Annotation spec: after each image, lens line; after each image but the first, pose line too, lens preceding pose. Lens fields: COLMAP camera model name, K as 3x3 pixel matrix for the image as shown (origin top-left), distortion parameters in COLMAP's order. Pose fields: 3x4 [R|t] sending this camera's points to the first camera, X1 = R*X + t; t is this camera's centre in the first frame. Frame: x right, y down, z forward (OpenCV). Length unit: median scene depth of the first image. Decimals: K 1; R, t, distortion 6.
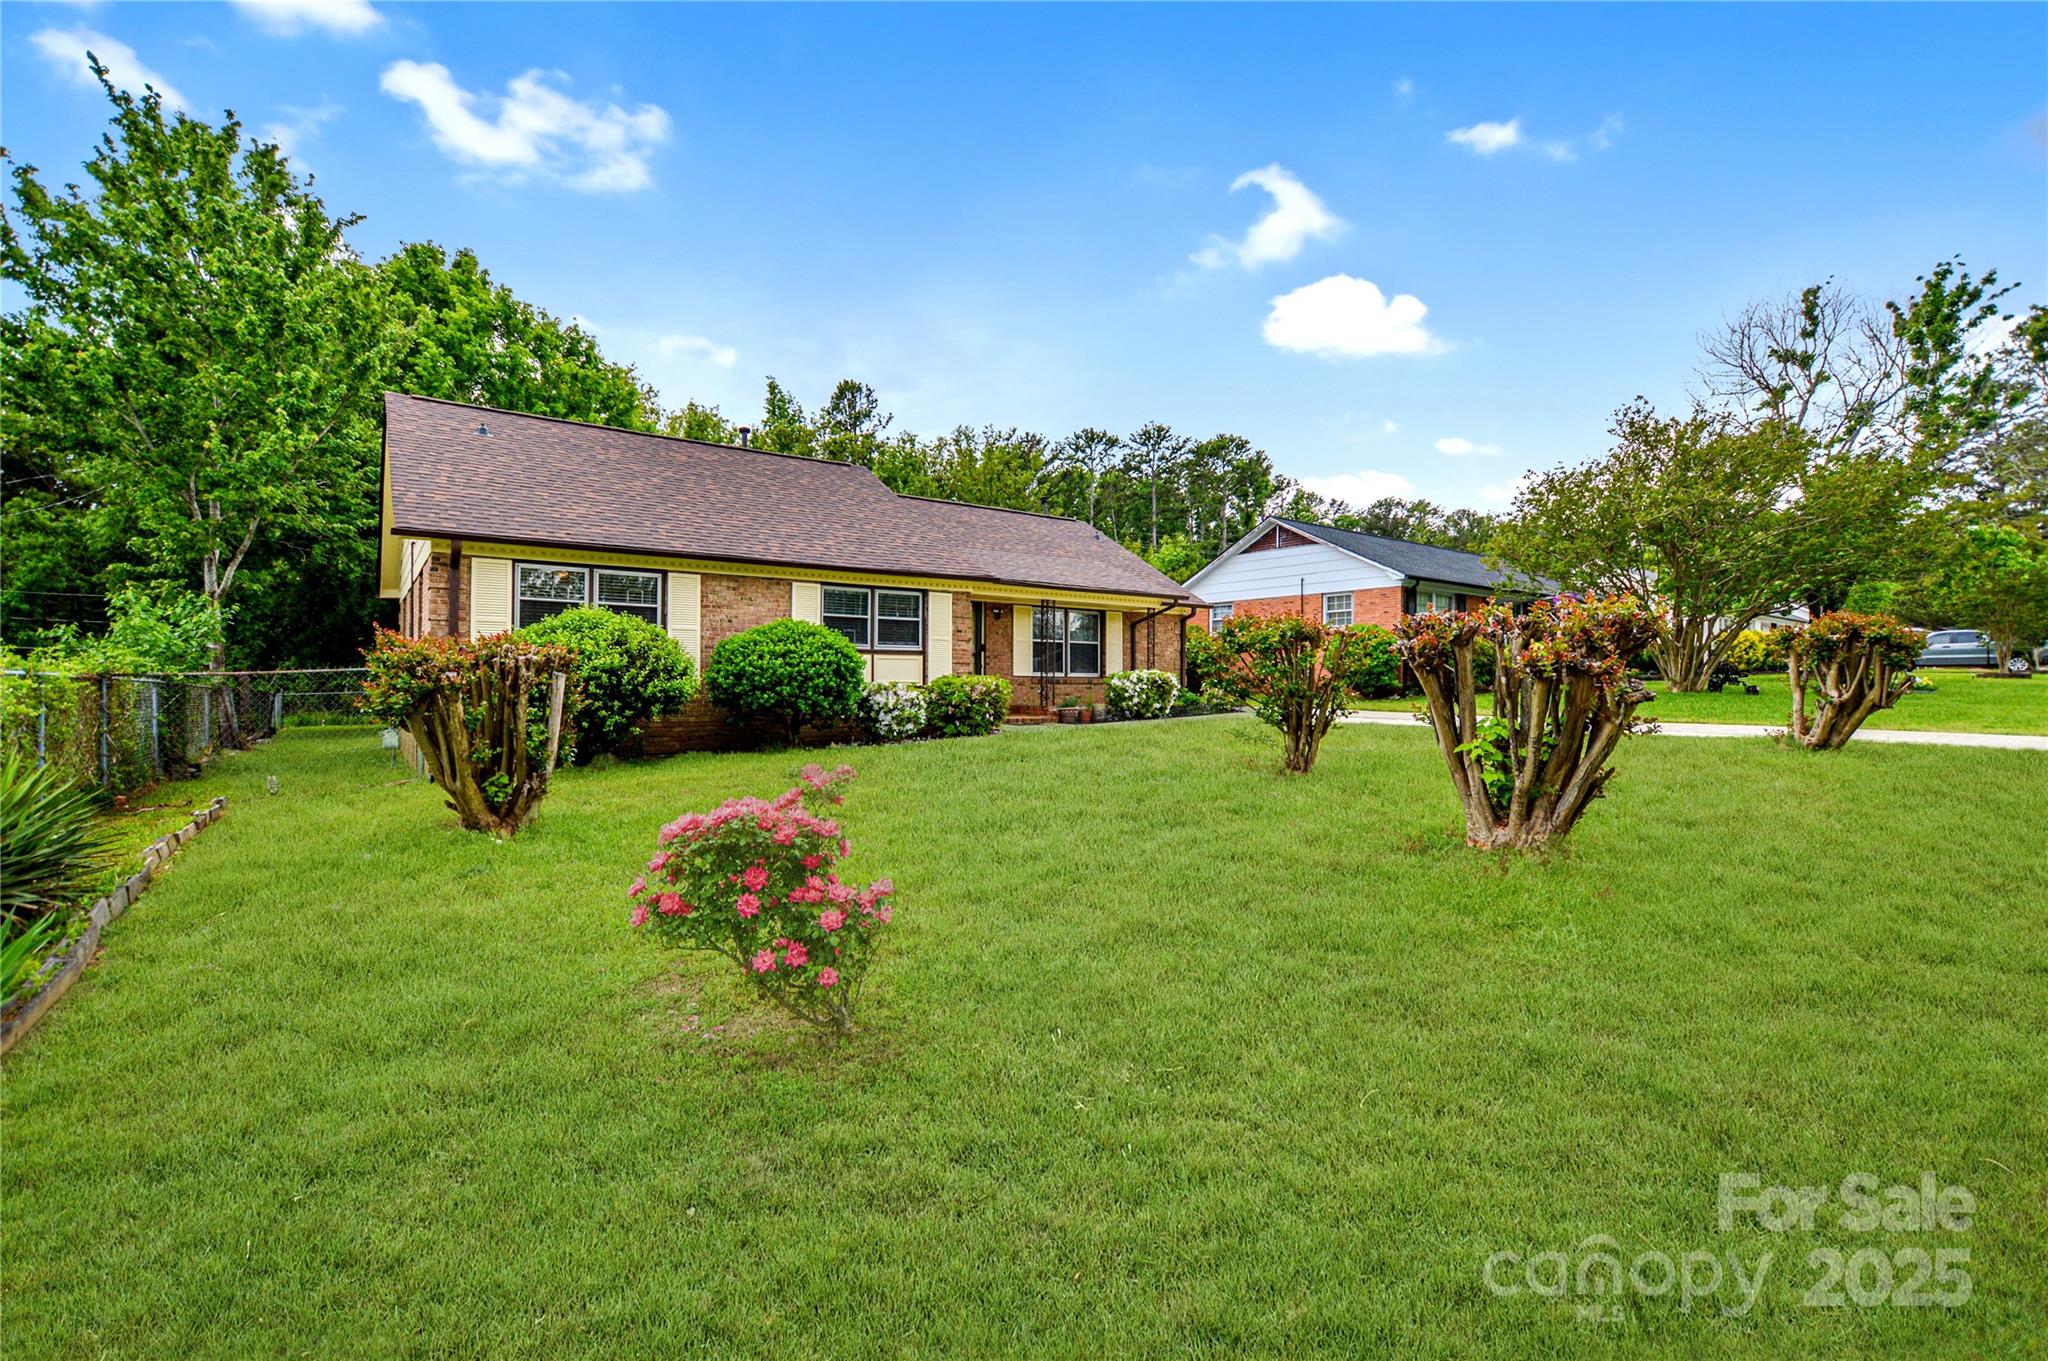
lens RADIAL K [[924.2, 0, 1036.3], [0, 924.2, 677.7], [0, 0, 1]] dist [-0.031288, 0.001858]
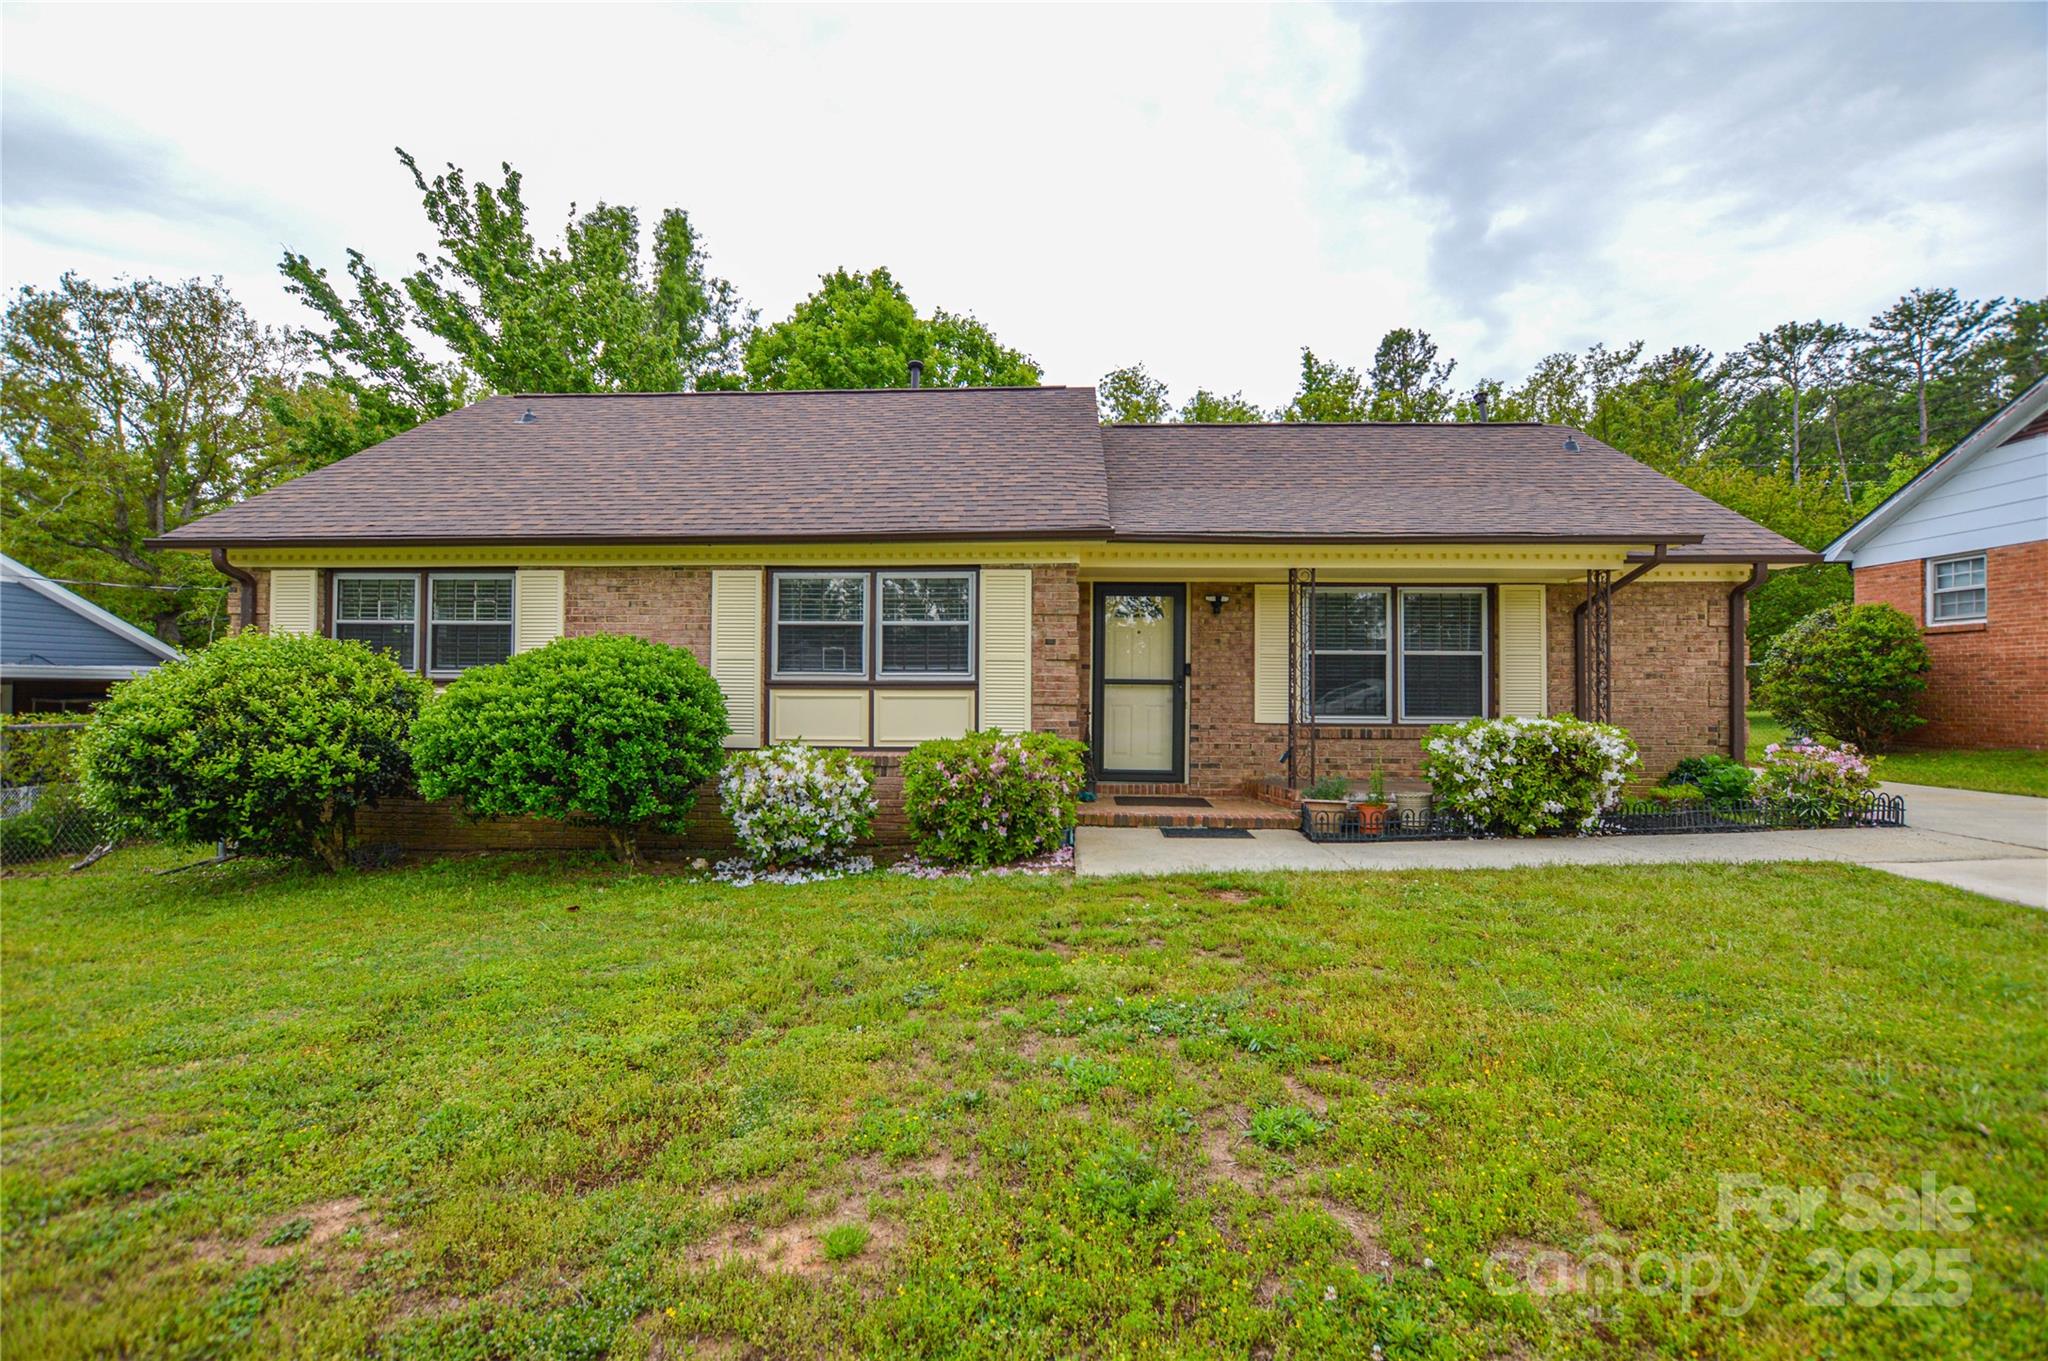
lens RADIAL K [[924.2, 0, 1035.8], [0, 924.2, 680.8], [0, 0, 1]] dist [-0.031288, 0.001858]
pose [[0.763527, -0.006654, -0.645742, 0.203750], [0.001413, 0.999962, -0.008633, -0.020652], [0.645775, 0.005679, 0.763507, 0.511345]]
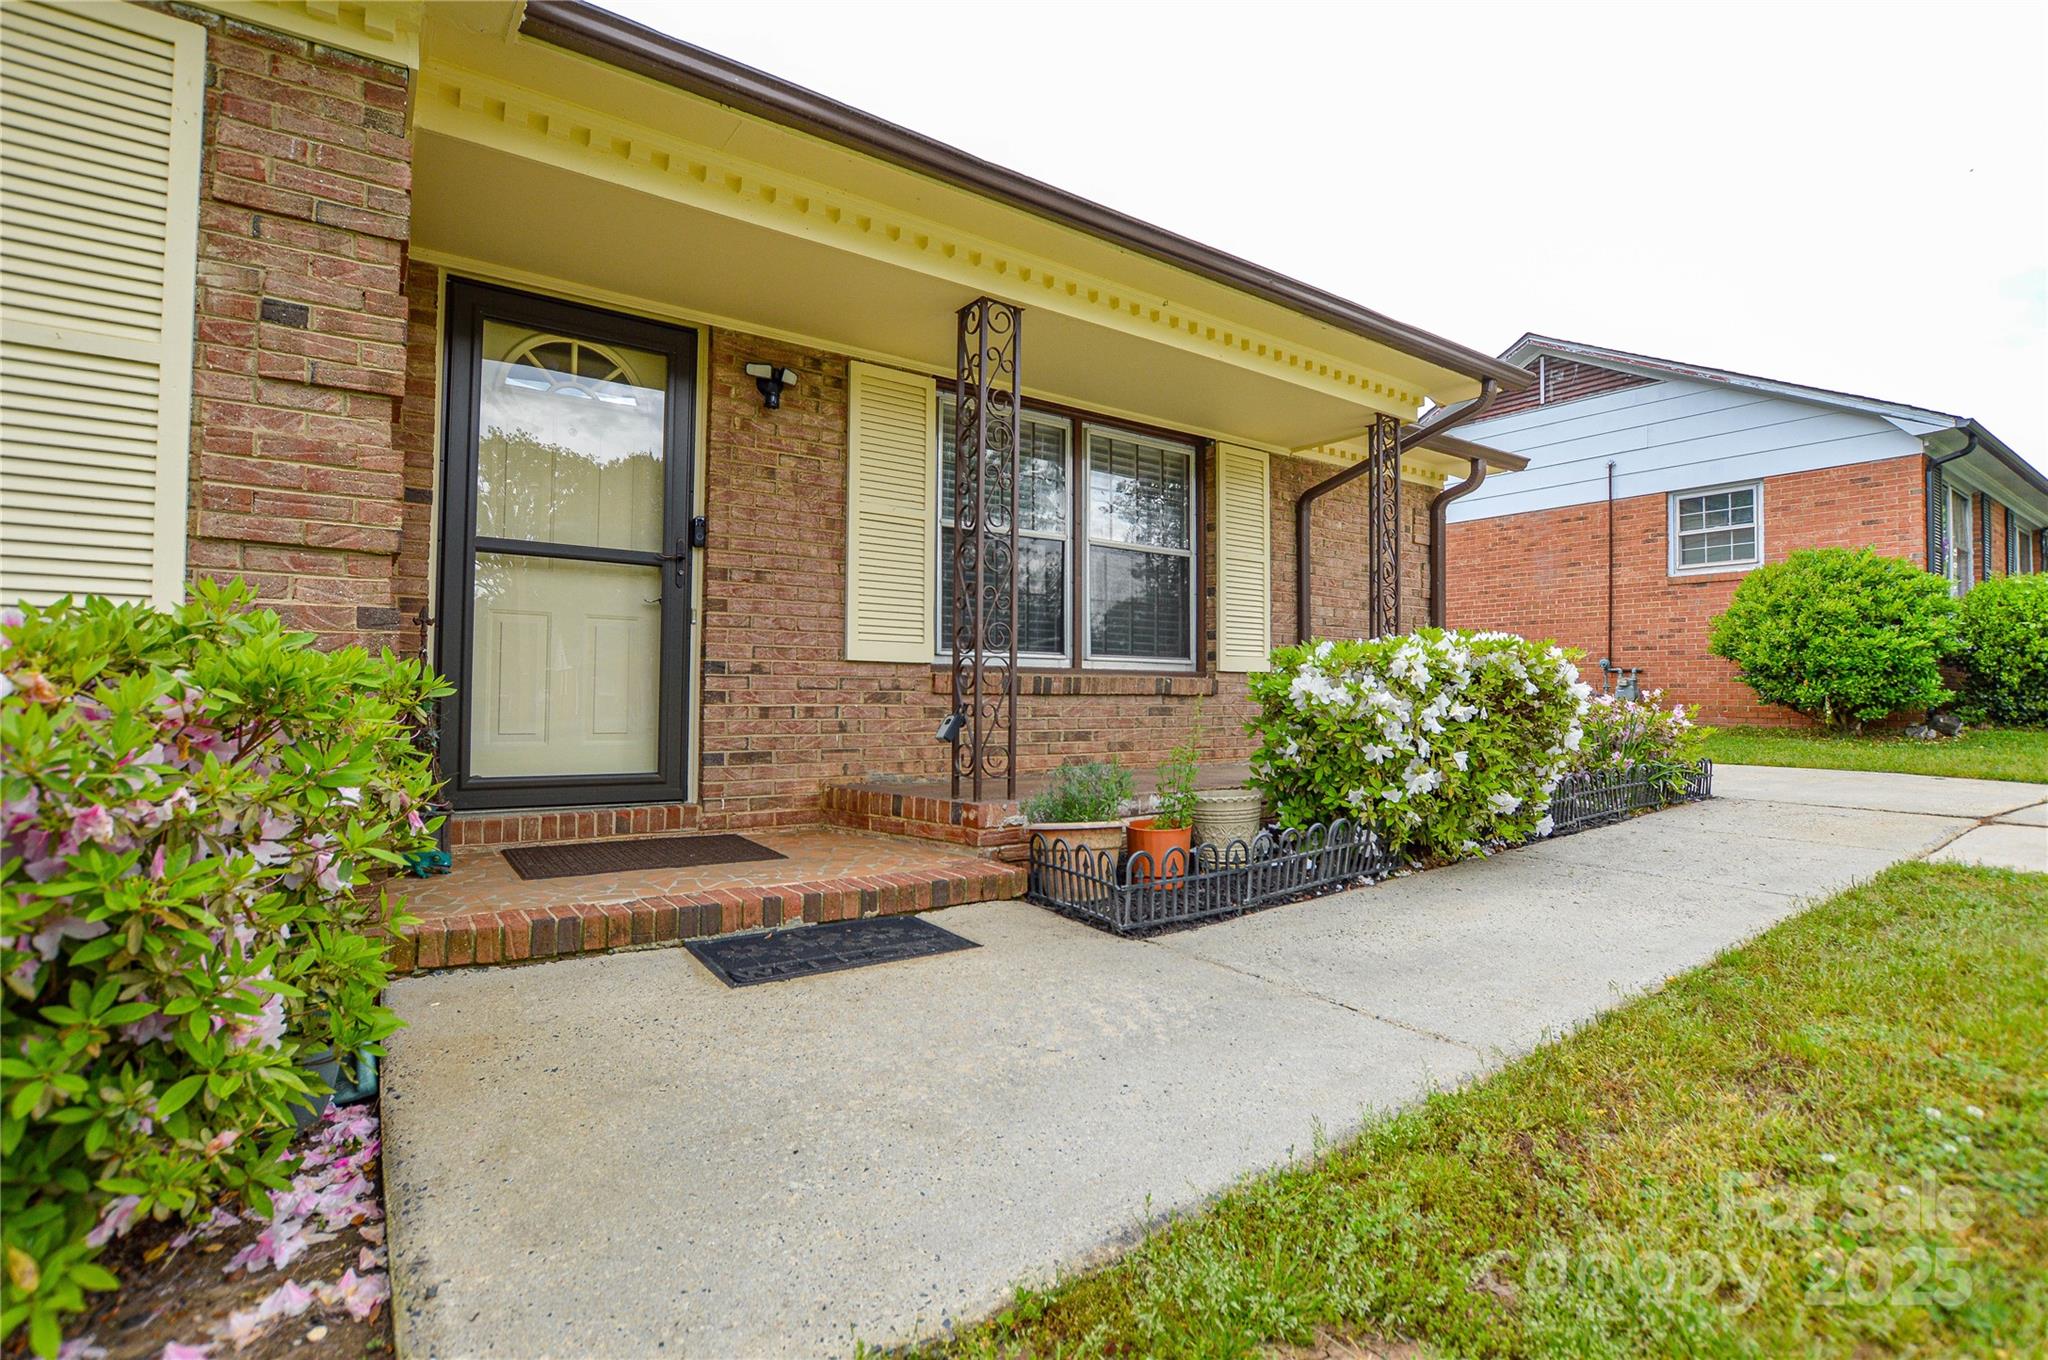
lens RADIAL K [[924.2, 0, 997.2], [0, 924.2, 685.4], [0, 0, 1]] dist [-0.031288, 0.001858]
pose [[0.998003, 0.001913, -0.063143, 0.026957], [-0.002369, 0.999972, -0.007141, 0.005251], [0.063128, 0.007276, 0.997979, 0.738330]]
